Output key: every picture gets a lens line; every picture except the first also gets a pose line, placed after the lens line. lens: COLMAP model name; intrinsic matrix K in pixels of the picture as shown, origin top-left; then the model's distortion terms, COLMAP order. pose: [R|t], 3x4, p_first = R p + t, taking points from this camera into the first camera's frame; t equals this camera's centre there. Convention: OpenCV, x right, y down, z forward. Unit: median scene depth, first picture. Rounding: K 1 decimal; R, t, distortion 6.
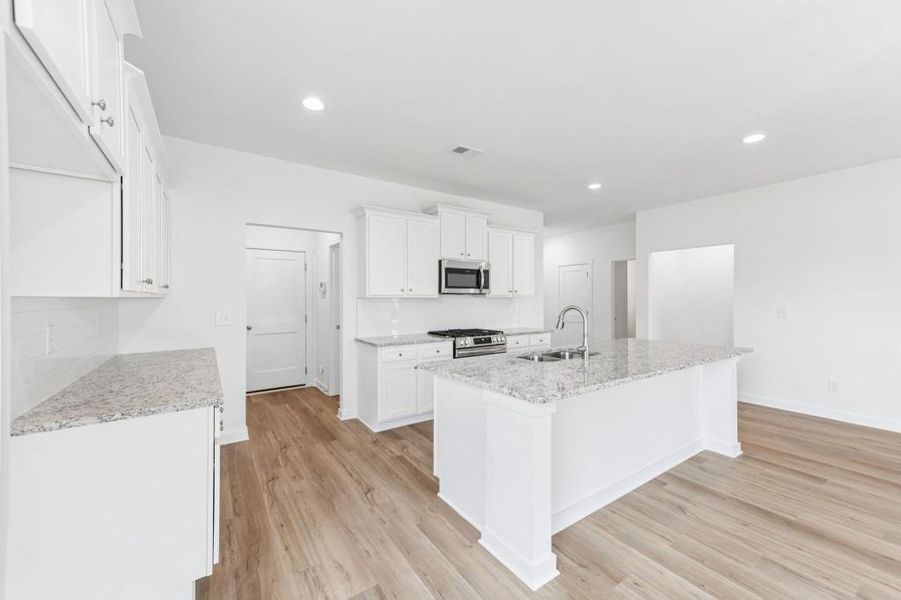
lens RADIAL K [[356.3, 0, 447.6], [0, 356.3, 299.6], [0, 0, 1]] dist [0.022329, -0.000045]
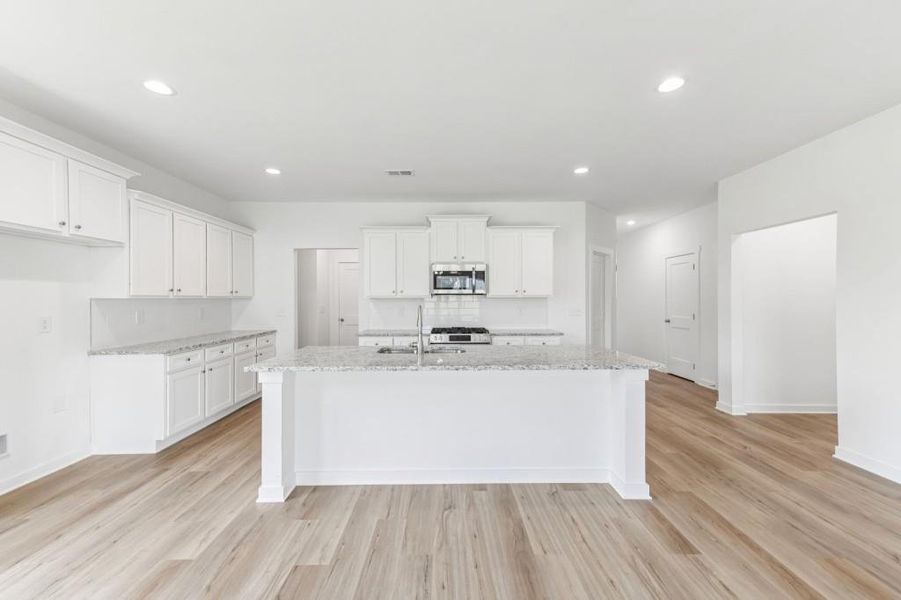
lens RADIAL K [[356.3, 0, 447.6], [0, 356.3, 299.6], [0, 0, 1]] dist [0.022329, -0.000045]
pose [[0.828260, -0.000149, -0.560345, 0.707986], [0.000560, 1.000000, 0.000562, -0.001015], [0.560344, -0.000779, 0.828259, 0.099678]]
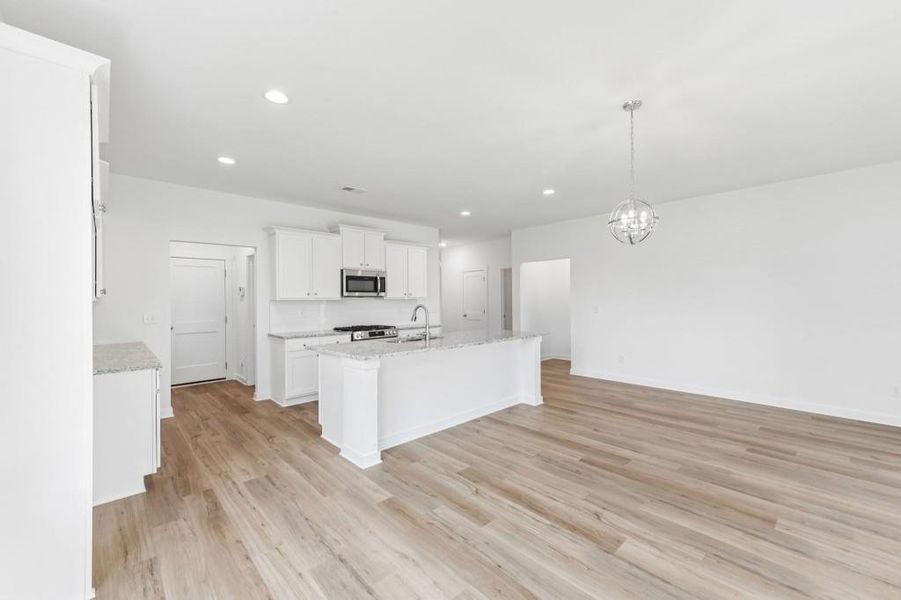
lens RADIAL K [[366.9, 0, 450.5], [0, 366.9, 300.0], [0, 0, 1]] dist [0.002969, 0.000174]
pose [[0.987421, -0.007363, 0.157939, 0.161047], [0.007888, 0.999965, -0.002699, 0.001545], [-0.157914, 0.003911, 0.987445, -0.340171]]
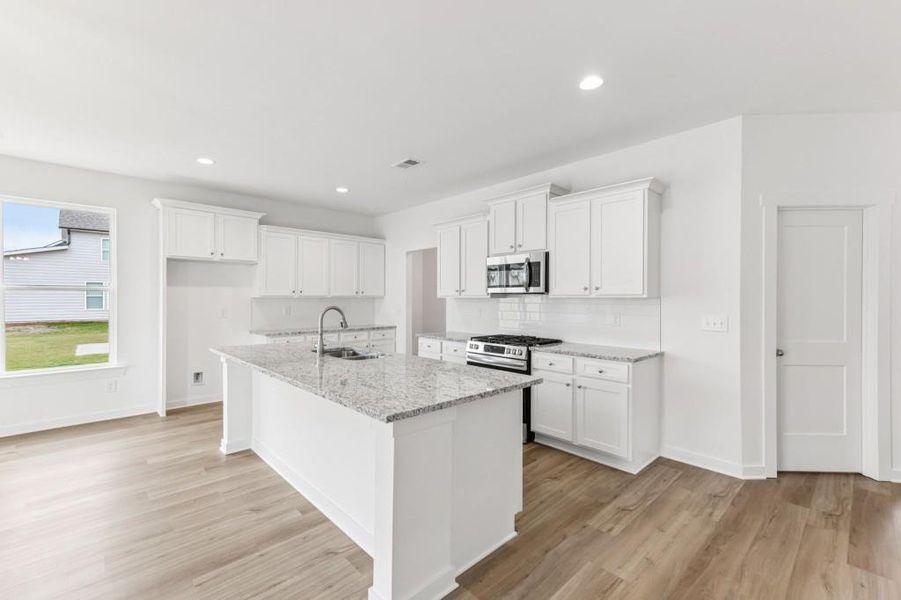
lens RADIAL K [[387.6, 0, 445.0], [0, 387.6, 298.5], [0, 0, 1]] dist [0.010633, -0.000430]
pose [[0.143860, 0.003218, -0.989593, 1.050843], [-0.004743, 0.999985, 0.002562, -0.006783], [0.989587, 0.004325, 0.143873, 0.799548]]
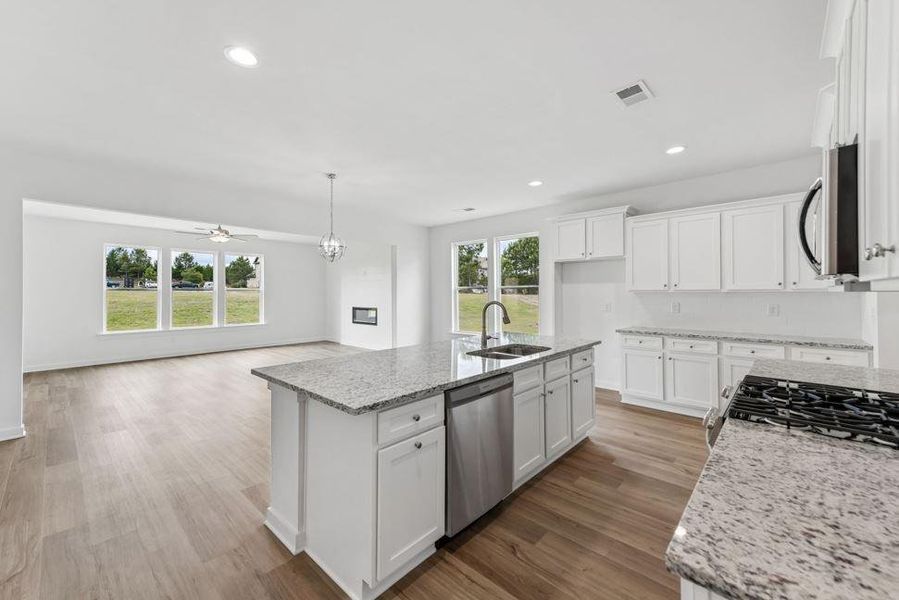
lens RADIAL K [[358.5, 0, 447.0], [0, 358.5, 291.2], [0, 0, 1]] dist [0.025942, 0.000034]
pose [[-0.976312, 0.003098, -0.216343, 0.500660], [0.003617, 0.999991, -0.002003, -0.008221], [0.216335, -0.002738, -0.976315, 1.397116]]
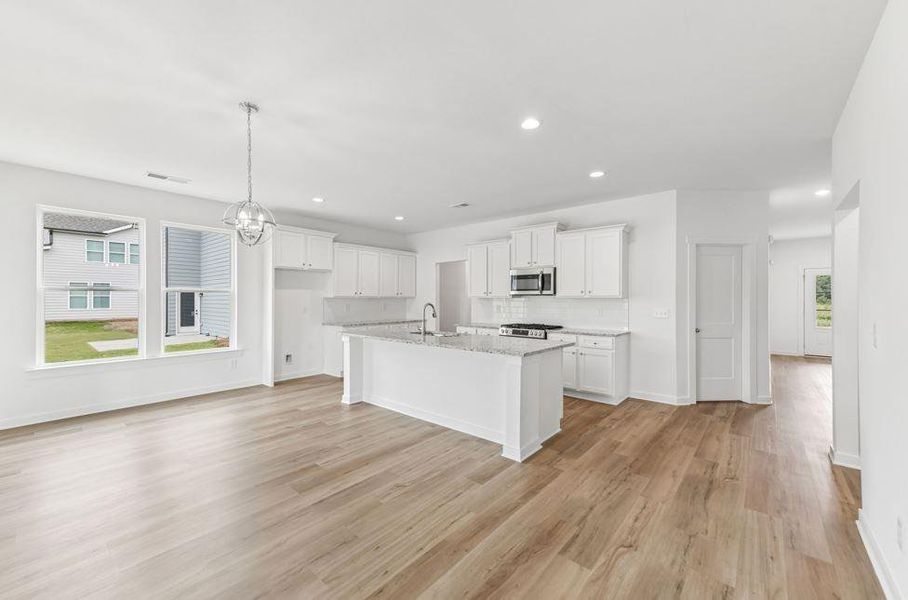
lens RADIAL K [[362.4, 0, 447.5], [0, 362.4, 298.0], [0, 0, 1]] dist [0.016372, 0.000110]
pose [[0.247197, 0.001123, -0.968965, 1.350541], [-0.005294, 0.999986, -0.000192, -0.004530], [0.968951, 0.005177, 0.247200, 0.462673]]
